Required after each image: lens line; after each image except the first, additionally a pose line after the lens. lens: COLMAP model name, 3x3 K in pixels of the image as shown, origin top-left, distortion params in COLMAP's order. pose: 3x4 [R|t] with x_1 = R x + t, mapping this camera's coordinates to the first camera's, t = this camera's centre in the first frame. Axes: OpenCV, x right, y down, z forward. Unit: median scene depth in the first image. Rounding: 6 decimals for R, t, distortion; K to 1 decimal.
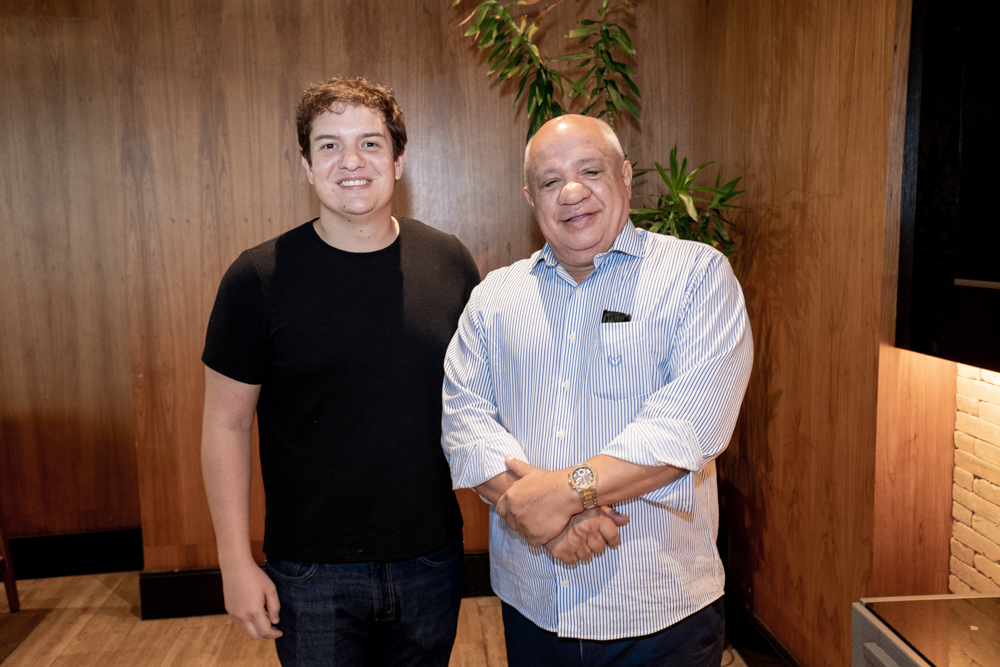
lens RADIAL K [[842.3, 0, 500.0], [0, 842.3, 333.3], [0, 0, 1]] dist [0.054402, -0.003921]
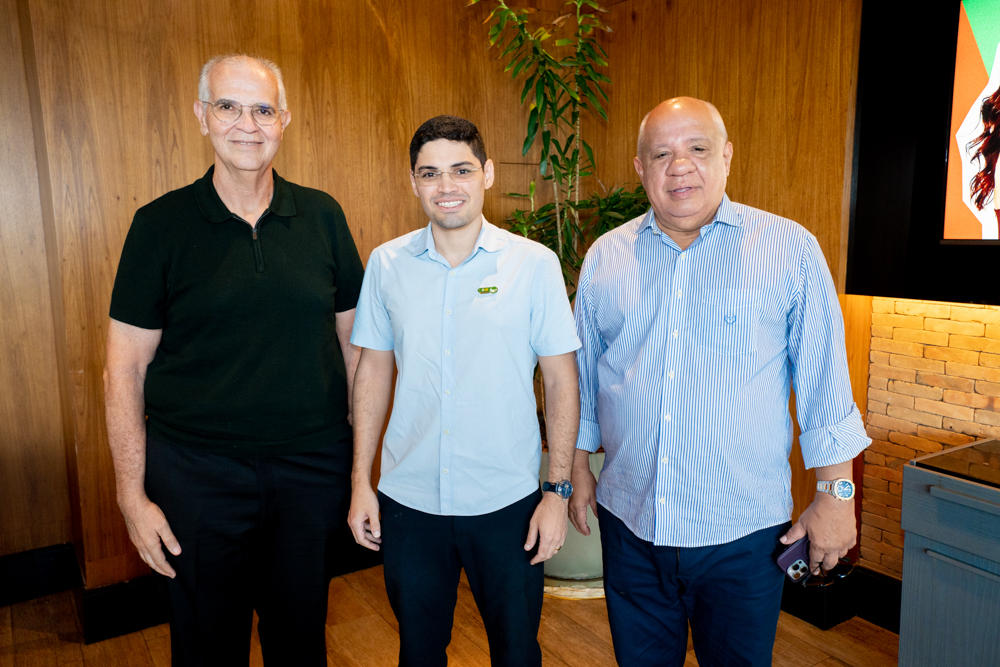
lens RADIAL K [[784.5, 0, 501.8], [0, 784.5, 333.2], [0, 0, 1]] dist [0.031955, 0.015869]
pose [[0.889074, -0.054284, 0.454534, -0.417206], [0.051675, 0.998499, 0.018171, 0.018113], [-0.454838, 0.007333, 0.890544, 0.059909]]
